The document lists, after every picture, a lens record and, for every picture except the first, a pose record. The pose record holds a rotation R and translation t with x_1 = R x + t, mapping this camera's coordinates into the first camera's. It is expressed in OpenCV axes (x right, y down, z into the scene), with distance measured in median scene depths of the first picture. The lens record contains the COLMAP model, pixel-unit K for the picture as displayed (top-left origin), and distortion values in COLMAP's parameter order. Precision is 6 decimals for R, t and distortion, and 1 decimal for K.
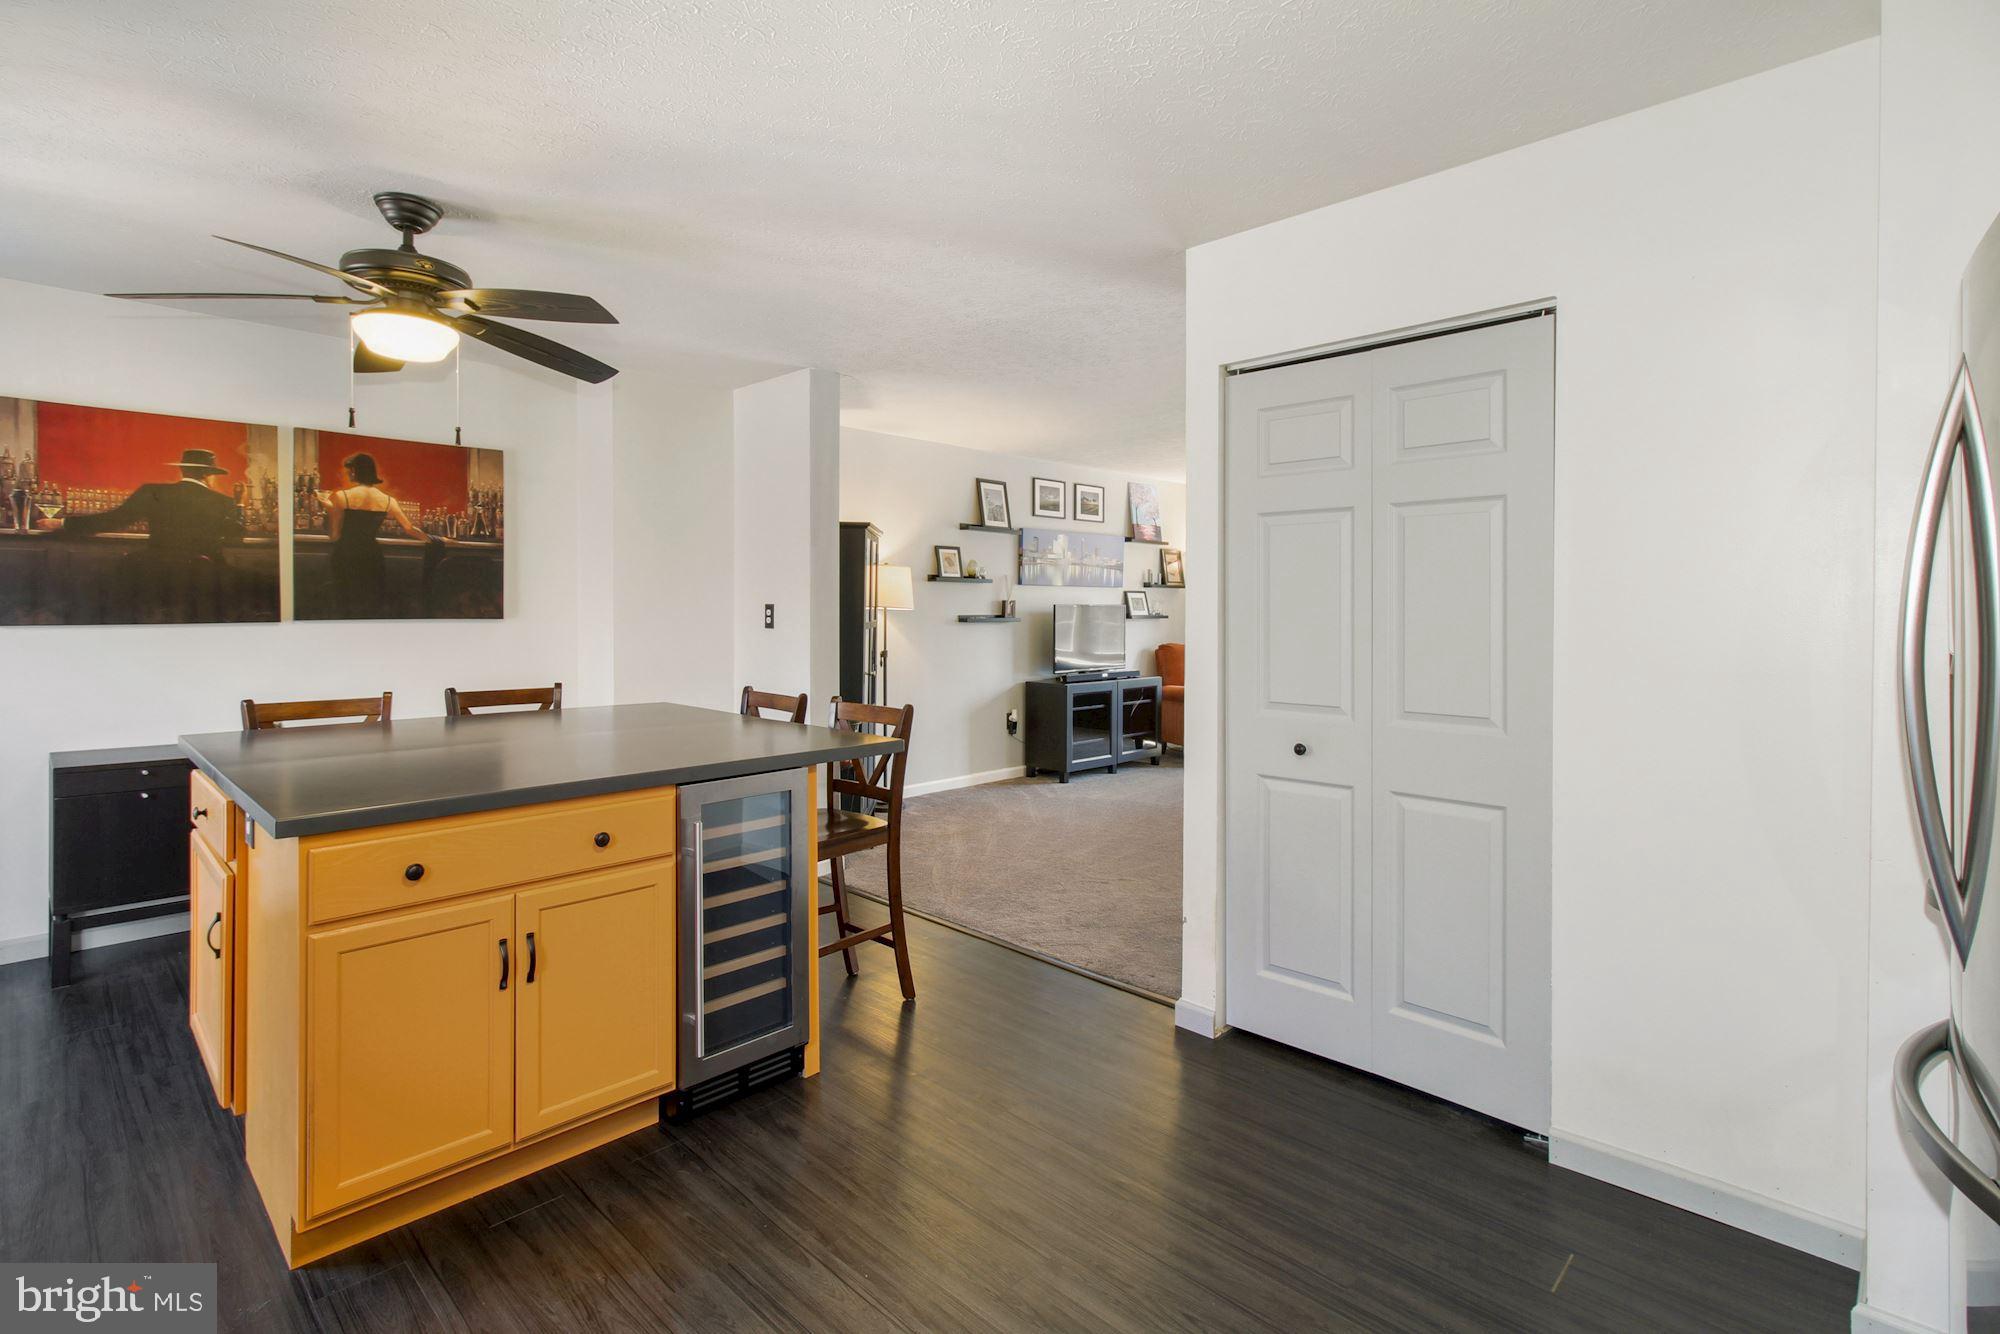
lens RADIAL K [[950.0, 0, 992.0], [0, 950.0, 613.9], [0, 0, 1]] dist [0.008477, -0.000747]
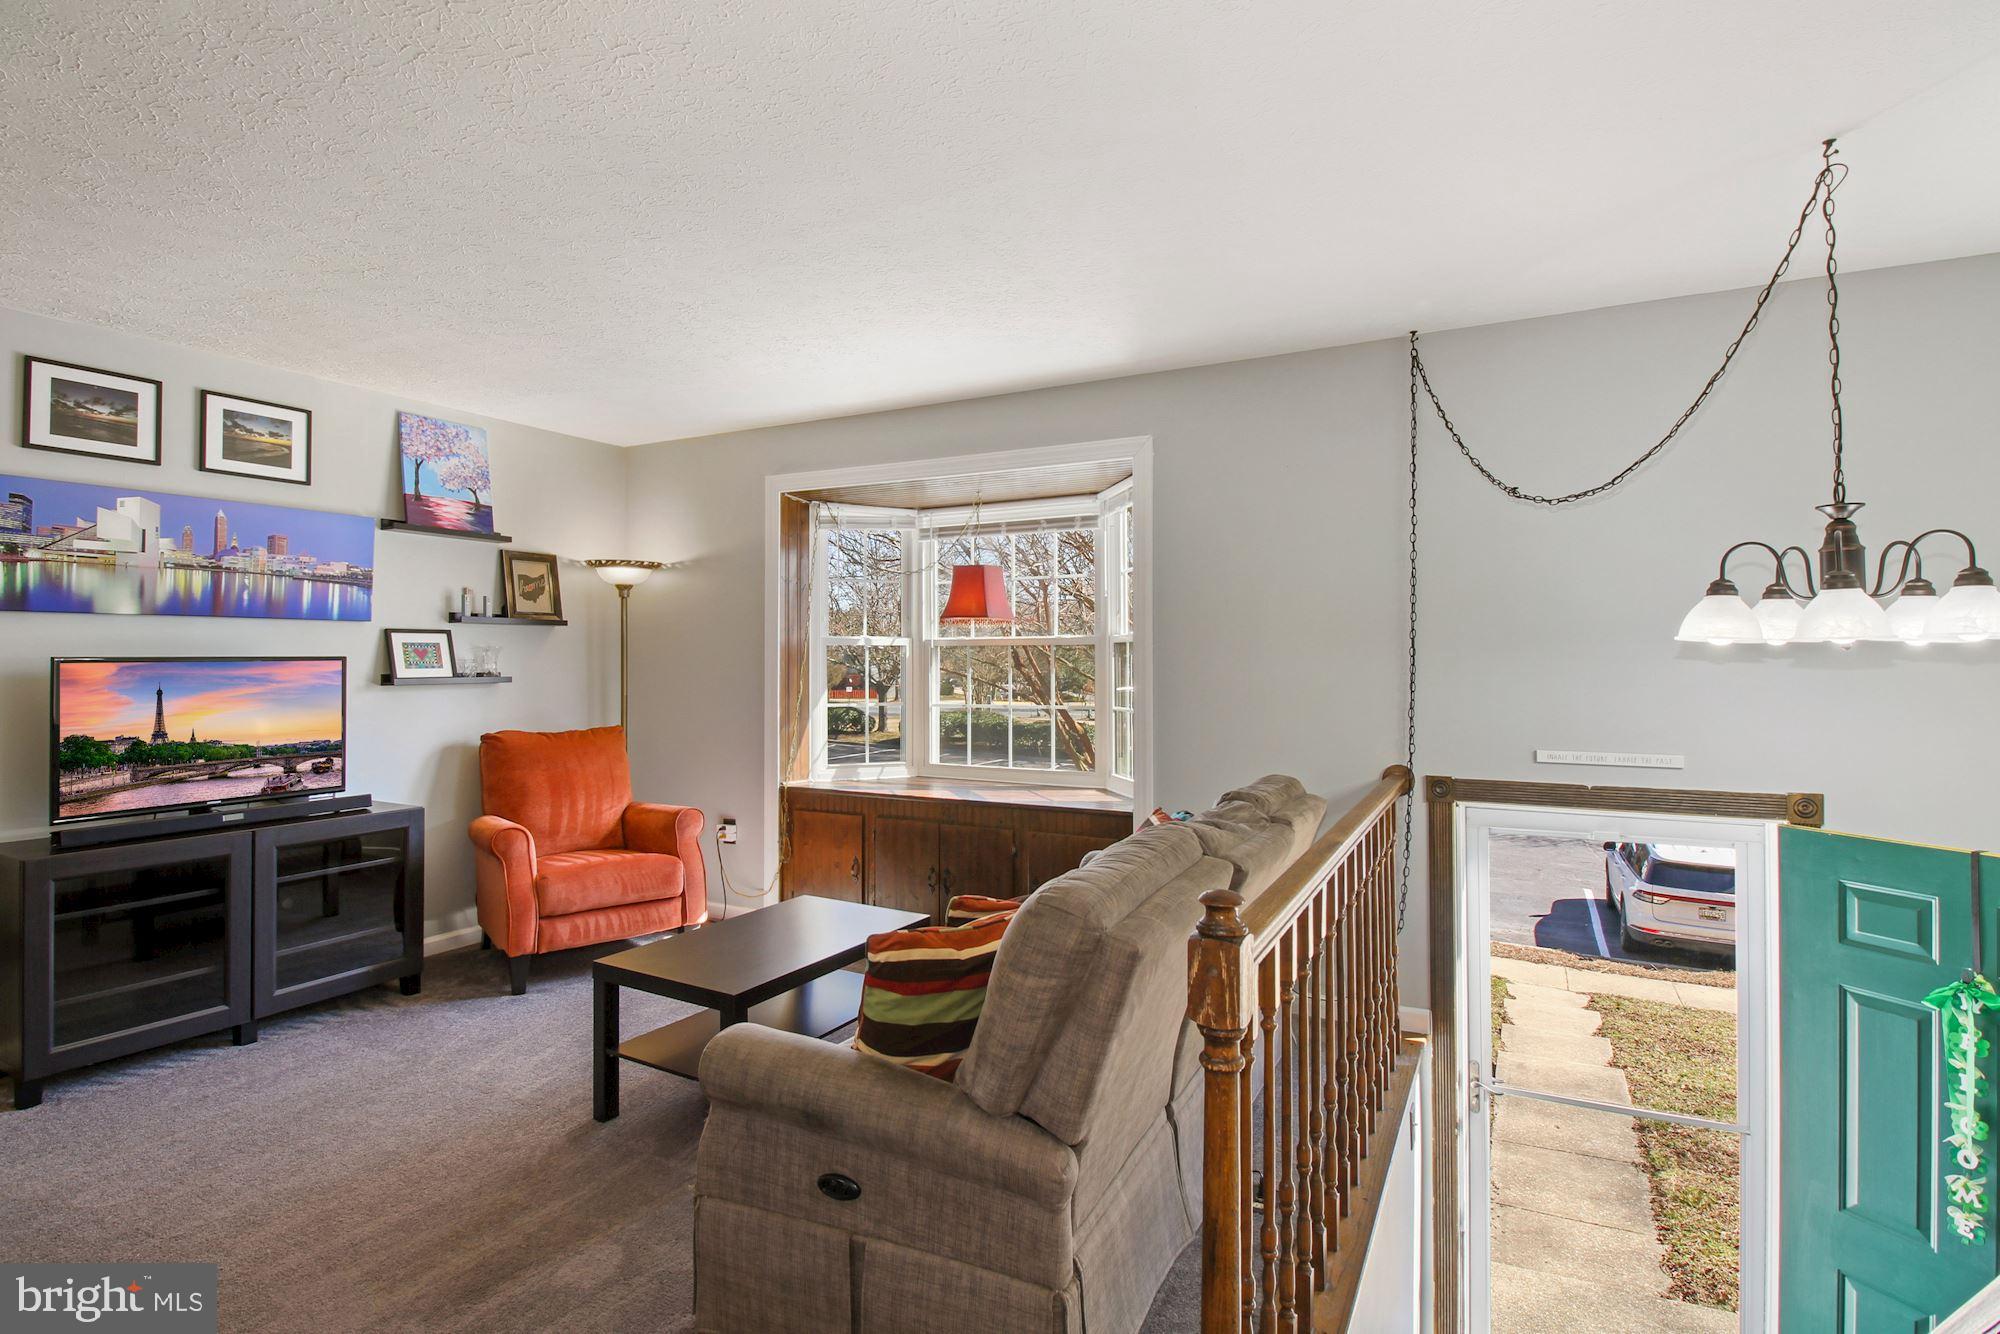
lens RADIAL K [[1001.3, 0, 1004.8], [0, 1001.3, 652.8], [0, 0, 1]] dist [-0.004319, -0.000965]
pose [[0.960651, -0.005674, 0.277699, 0.306972], [0.009796, 0.999861, -0.013458, -0.001679], [-0.277584, 0.015649, 0.960574, 0.417449]]
